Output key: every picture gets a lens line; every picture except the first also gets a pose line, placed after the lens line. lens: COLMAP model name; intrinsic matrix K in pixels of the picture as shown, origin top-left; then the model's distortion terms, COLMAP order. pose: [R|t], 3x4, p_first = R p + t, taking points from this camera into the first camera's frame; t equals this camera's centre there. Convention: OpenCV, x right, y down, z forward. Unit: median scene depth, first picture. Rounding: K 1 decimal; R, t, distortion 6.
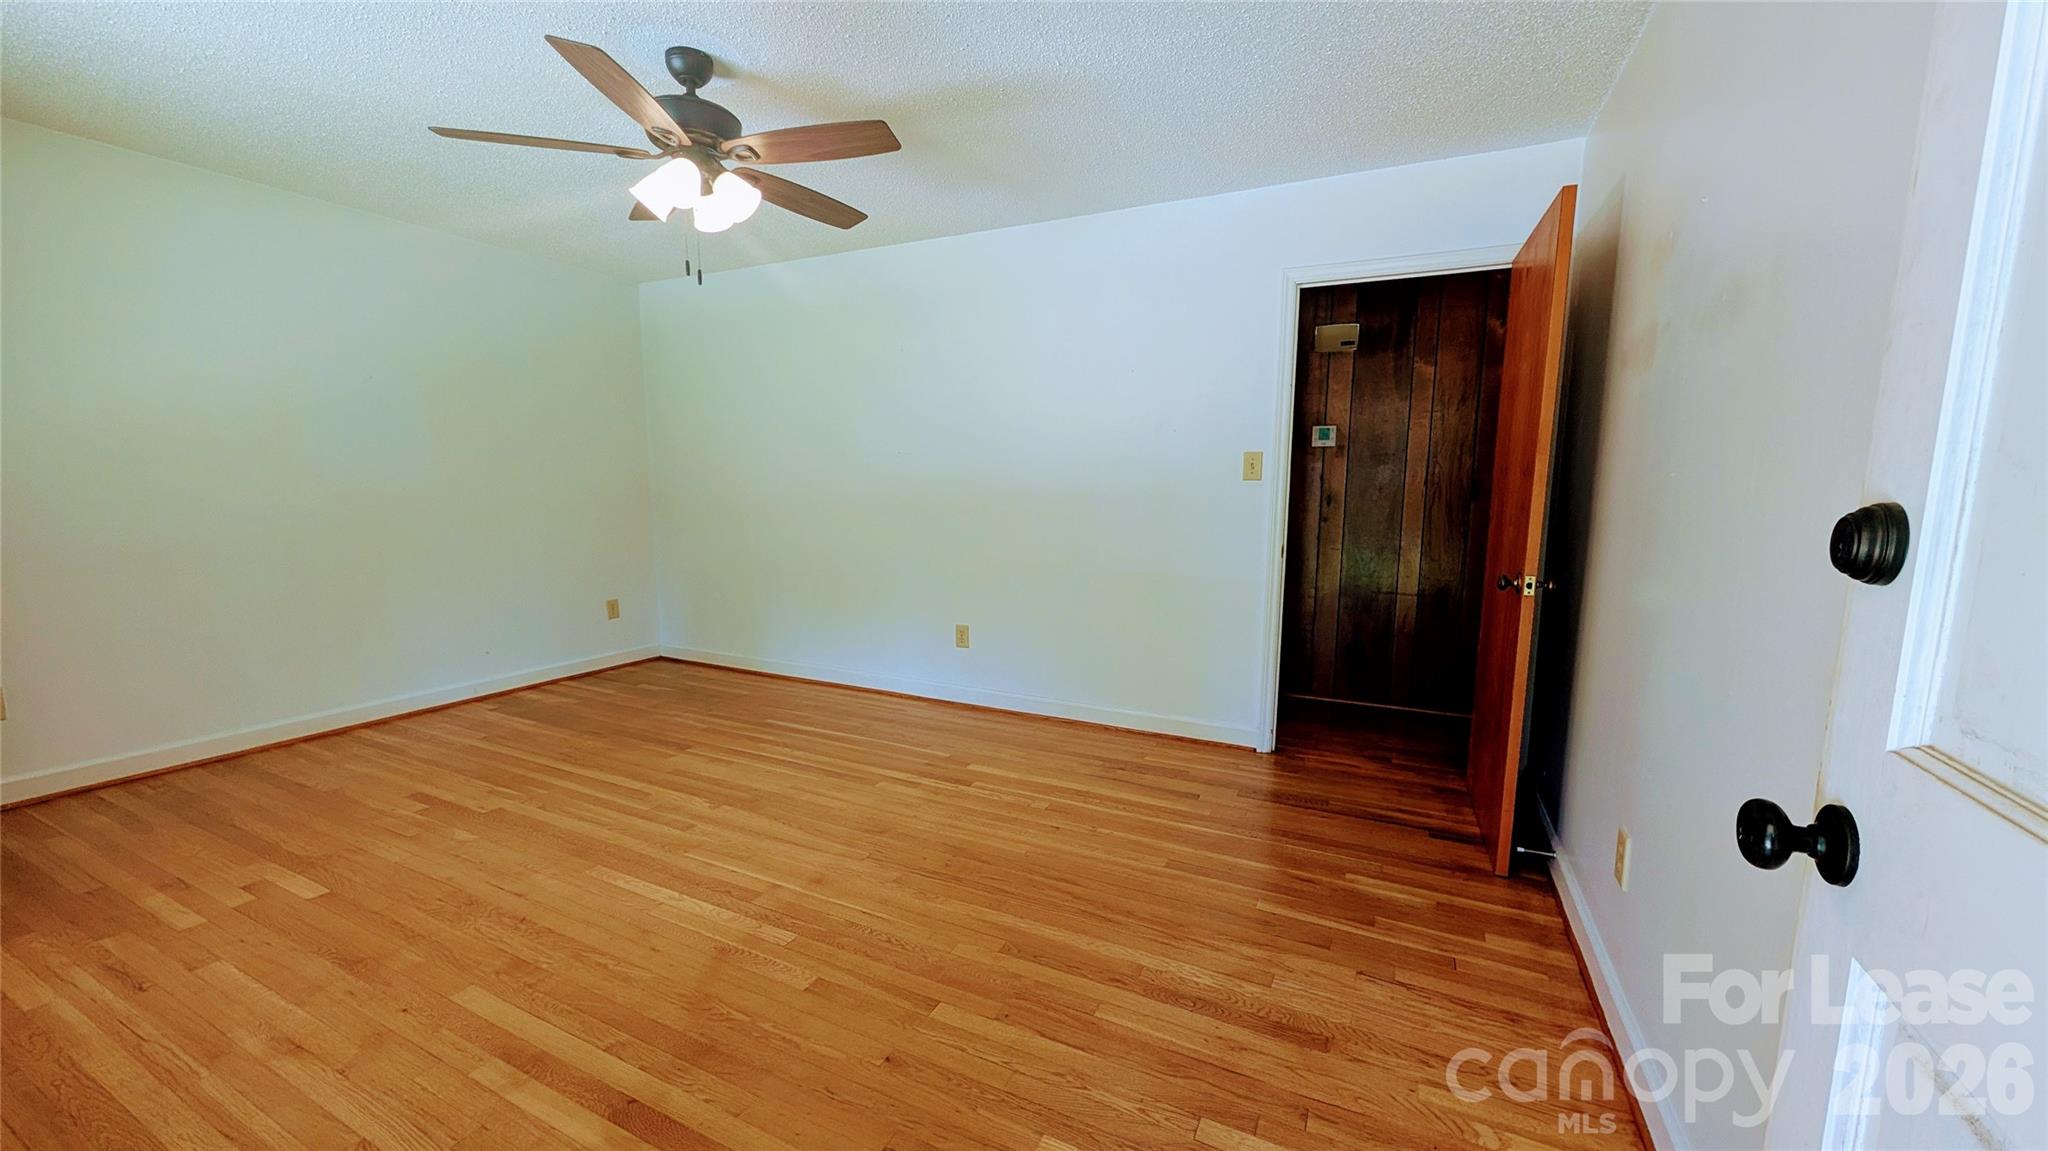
lens RADIAL K [[771.6, 0, 1017.1], [0, 771.6, 579.8], [0, 0, 1]] dist [0.000415, -0.000518]
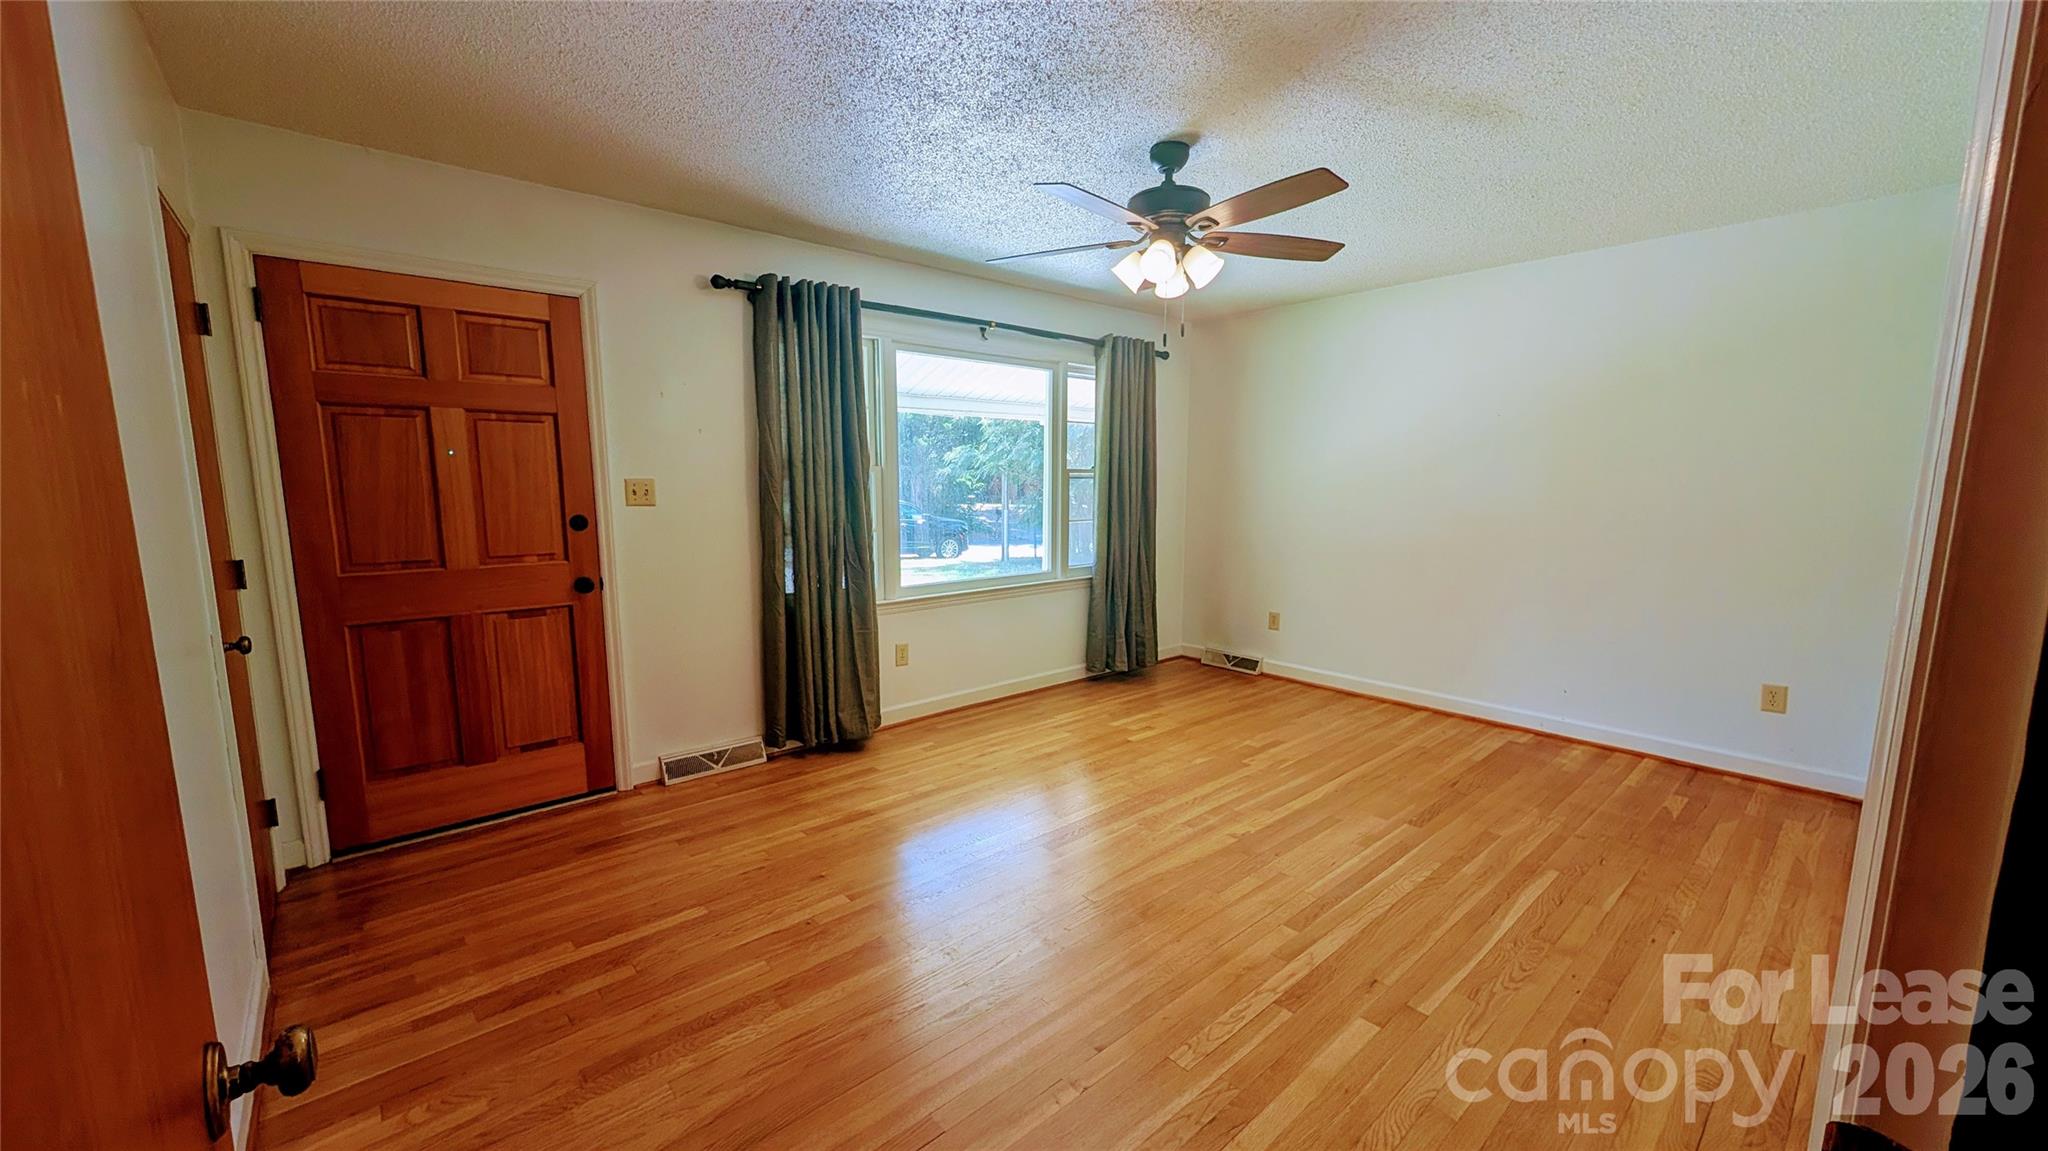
lens RADIAL K [[771.6, 0, 1012.0], [0, 771.6, 584.5], [0, 0, 1]] dist [0.000415, -0.000518]
pose [[-0.387829, 0.116826, -0.914298, 0.568548], [-0.118337, 0.977415, 0.175087, -0.160542], [0.914104, 0.176099, -0.365245, 0.968484]]
